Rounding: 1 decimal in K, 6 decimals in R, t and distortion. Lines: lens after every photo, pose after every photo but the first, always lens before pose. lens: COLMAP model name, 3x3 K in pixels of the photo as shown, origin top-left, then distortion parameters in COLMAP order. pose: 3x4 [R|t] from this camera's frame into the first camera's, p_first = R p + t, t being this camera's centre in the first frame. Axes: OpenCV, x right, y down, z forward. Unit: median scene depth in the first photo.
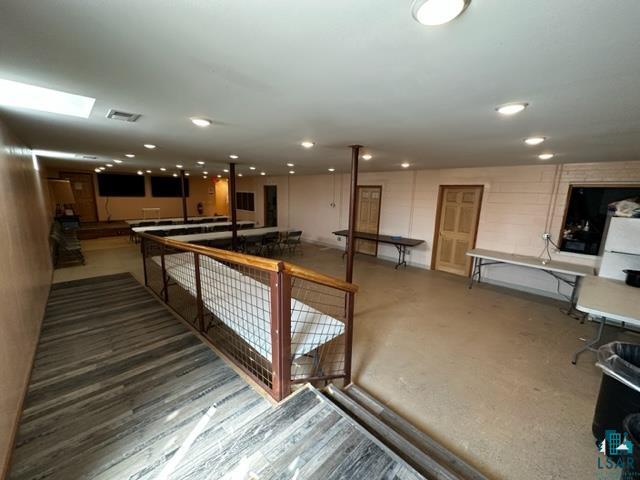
lens RADIAL K [[261.1, 0, 320.0], [0, 261.1, 240.0], [0, 0, 1]] dist [0.001439, 0.000200]
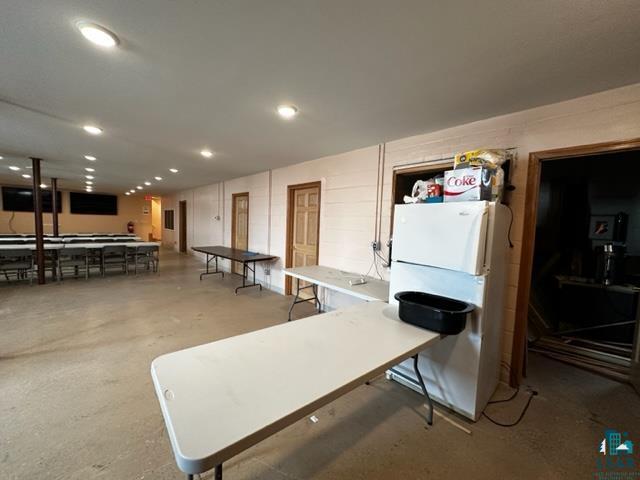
lens RADIAL K [[255.9, 0, 320.0], [0, 255.9, 240.0], [0, 0, 1]] dist [0.000206, 0.000403]
pose [[0.999565, 0.011374, -0.027224, 0.543179], [-0.014342, 0.993668, -0.111439, 0.036308], [0.025784, 0.111781, 0.993398, 0.233575]]
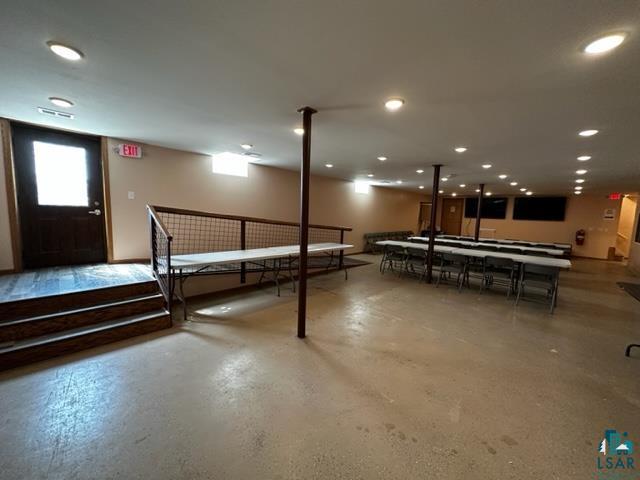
lens RADIAL K [[255.9, 0, 320.0], [0, 255.9, 240.0], [0, 0, 1]] dist [0.000206, 0.000403]
pose [[0.031327, 0.078884, -0.996391, 0.486687], [-0.211938, 0.974736, 0.070507, -0.024702], [0.976781, 0.208965, 0.047254, 0.585024]]
